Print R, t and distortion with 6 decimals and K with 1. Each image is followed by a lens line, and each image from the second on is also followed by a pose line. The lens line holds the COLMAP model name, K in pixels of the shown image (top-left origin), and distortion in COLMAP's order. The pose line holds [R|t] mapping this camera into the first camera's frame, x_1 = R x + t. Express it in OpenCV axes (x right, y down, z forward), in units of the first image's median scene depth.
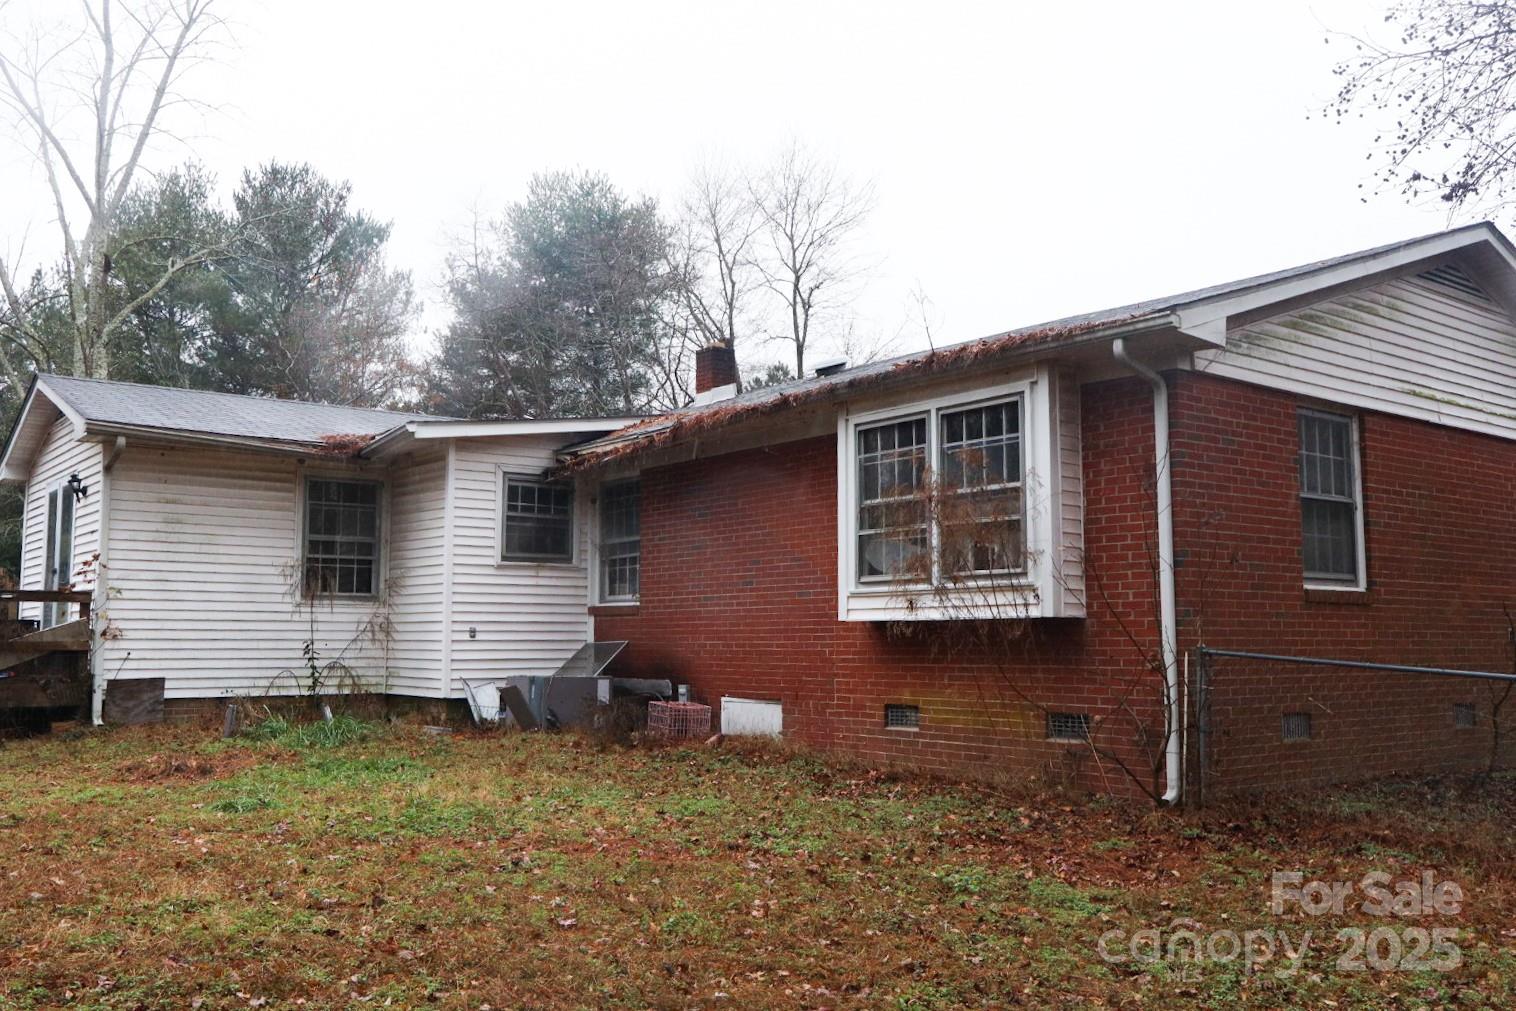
lens RADIAL K [[1326.4, 0, 758.0], [0, 1326.4, 505.5], [0, 0, 1]] dist [-0.023063, 0.010494]
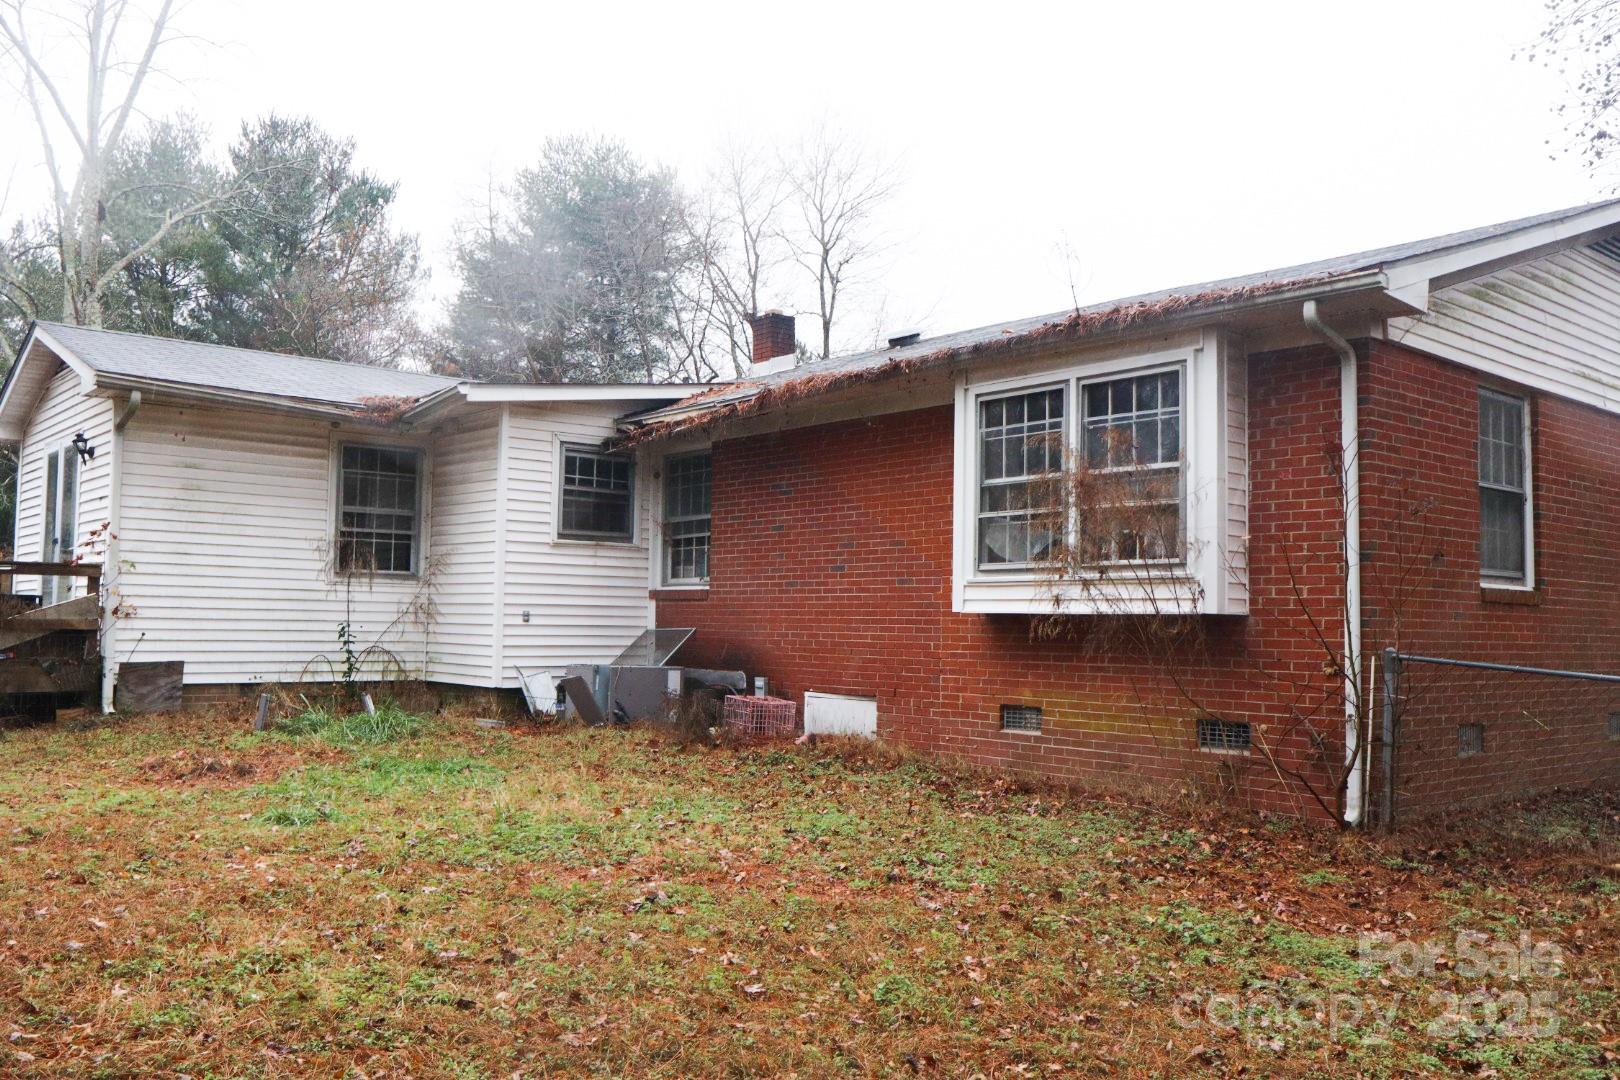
lens RADIAL K [[1329.8, 0, 805.9], [0, 1329.8, 539.4], [0, 0, 1]] dist [-0.009206, 0.001826]
pose [[0.999063, 0.019210, 0.038790, -0.067301], [-0.020702, 0.999046, 0.038448, 0.004015], [-0.038014, -0.039215, 0.998507, 0.089643]]
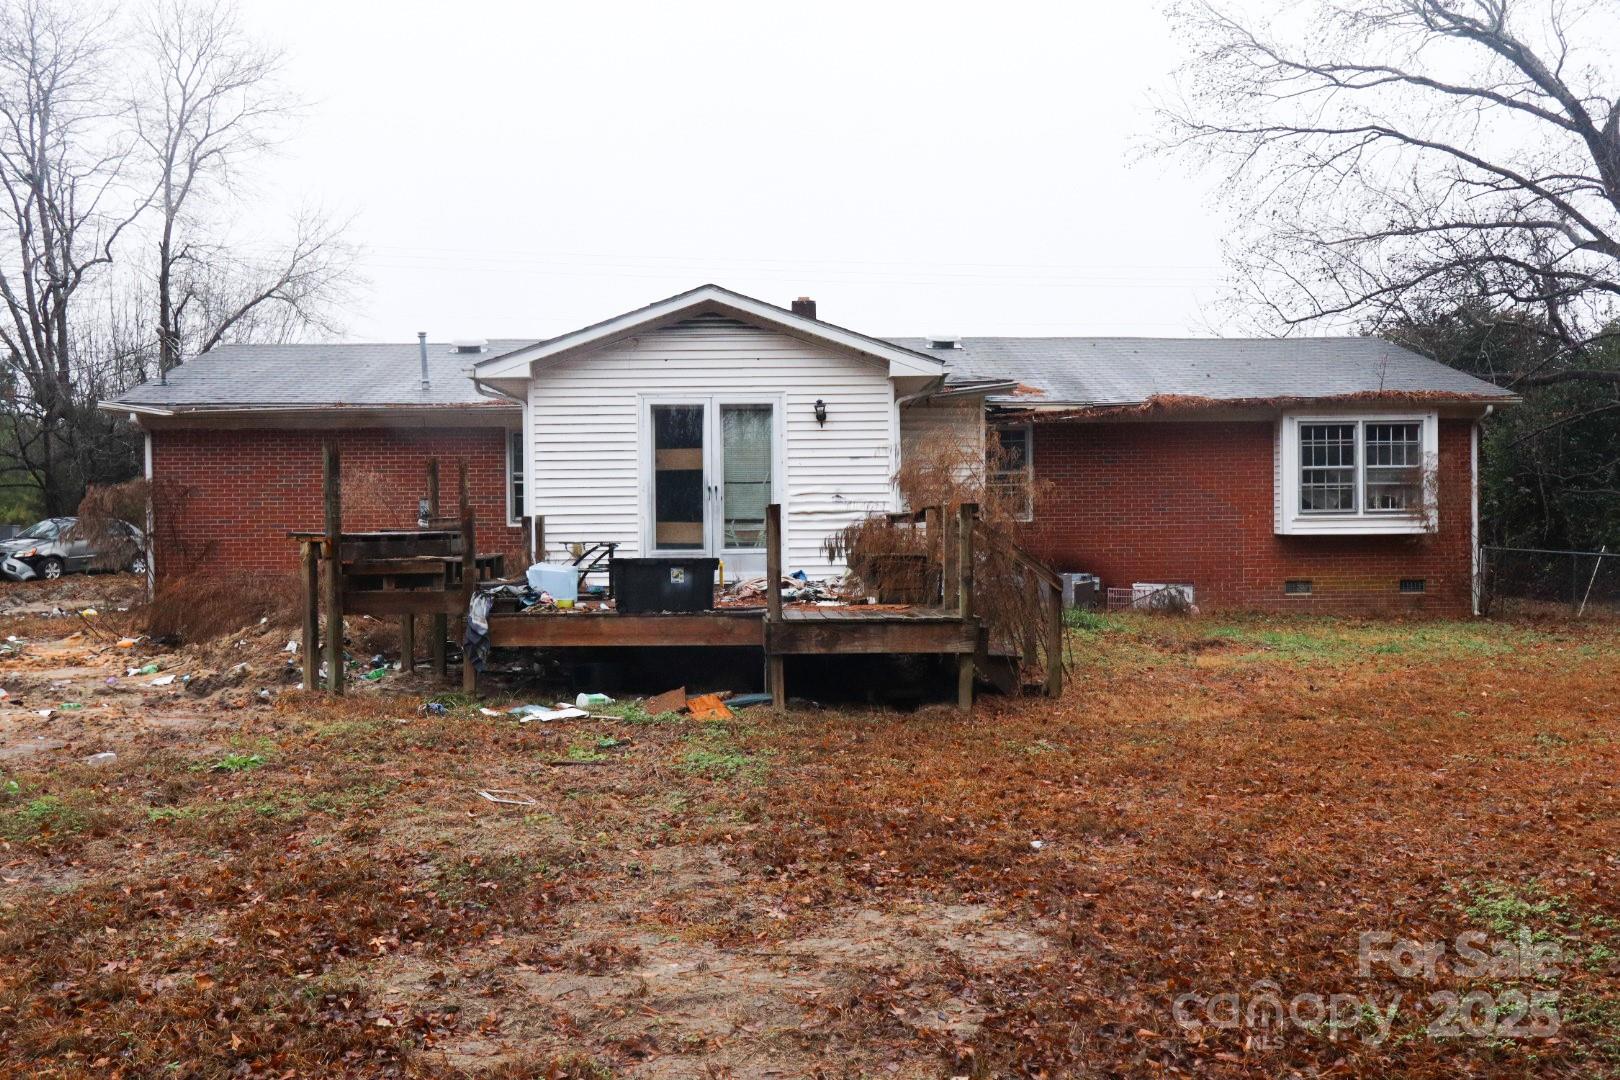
lens RADIAL K [[1417.4, 0, 810.0], [0, 1417.4, 540.0], [0, 0, 1]] dist [-0.023063, 0.010494]
pose [[0.631778, -0.023825, 0.774783, -1.583634], [-0.068299, 0.993929, 0.086256, -0.021402], [-0.772135, -0.107412, 0.626315, 0.282549]]
